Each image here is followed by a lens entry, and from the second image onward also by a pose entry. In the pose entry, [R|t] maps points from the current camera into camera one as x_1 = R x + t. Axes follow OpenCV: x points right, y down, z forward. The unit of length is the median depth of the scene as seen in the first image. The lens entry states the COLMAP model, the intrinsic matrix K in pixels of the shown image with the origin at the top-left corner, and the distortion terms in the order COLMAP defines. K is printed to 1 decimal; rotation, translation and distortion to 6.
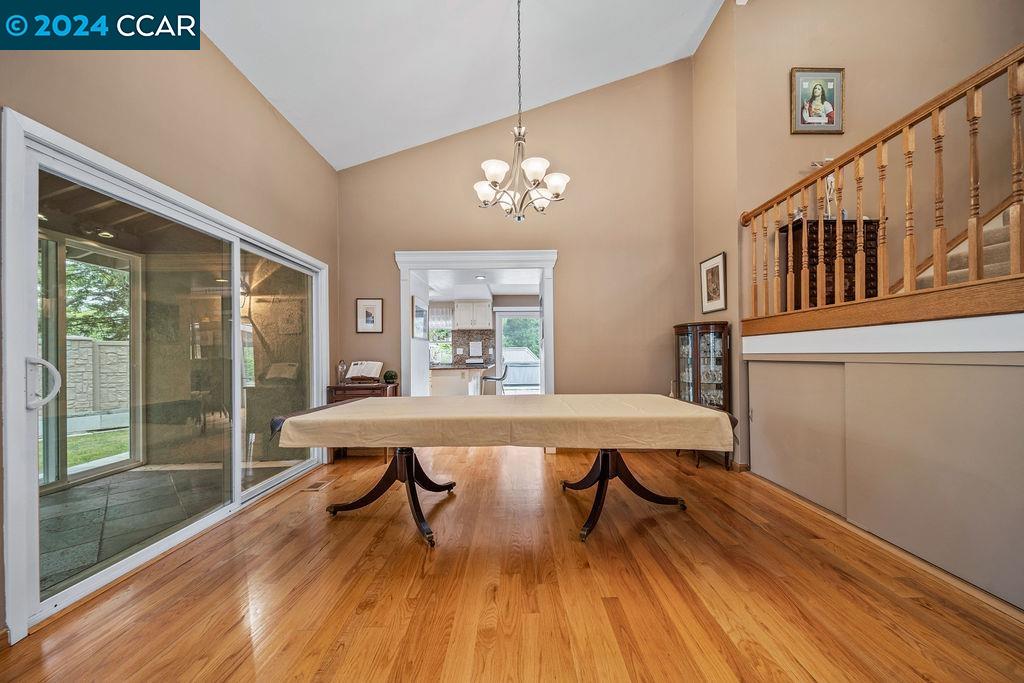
lens RADIAL K [[378.8, 0, 521.7], [0, 378.8, 354.9], [0, 0, 1]] dist [0.001759, -0.000297]
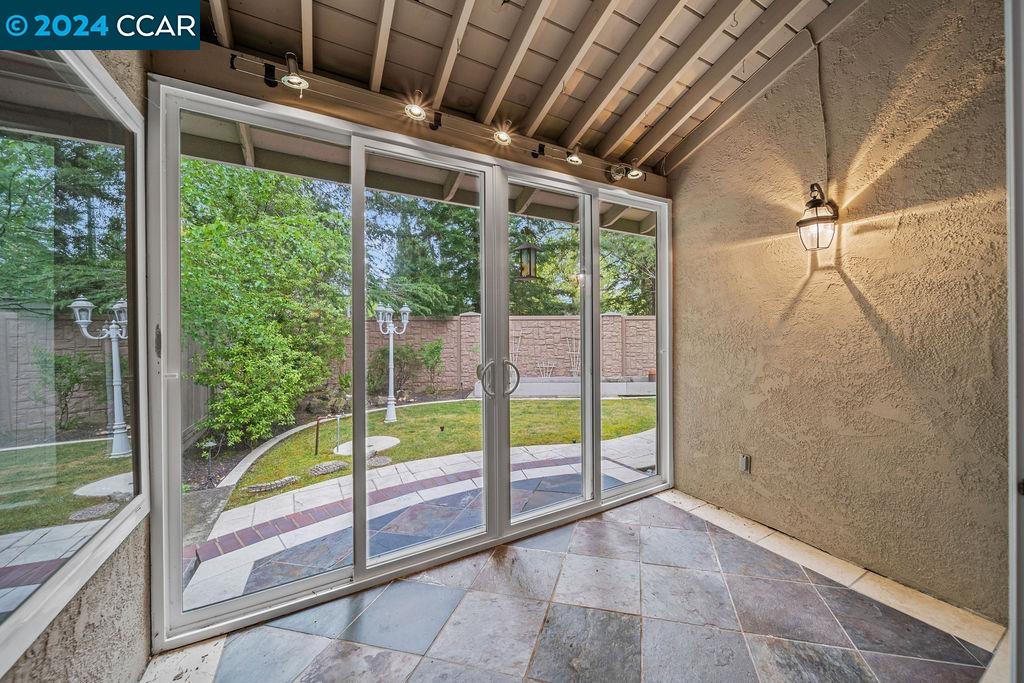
lens RADIAL K [[378.8, 0, 534.2], [0, 378.8, 327.6], [0, 0, 1]] dist [0.001759, -0.000297]
pose [[0.478250, 0.004898, -0.878210, -0.470698], [0.004210, 0.999960, 0.007870, -0.025398], [0.878214, -0.007461, 0.478210, 0.412589]]
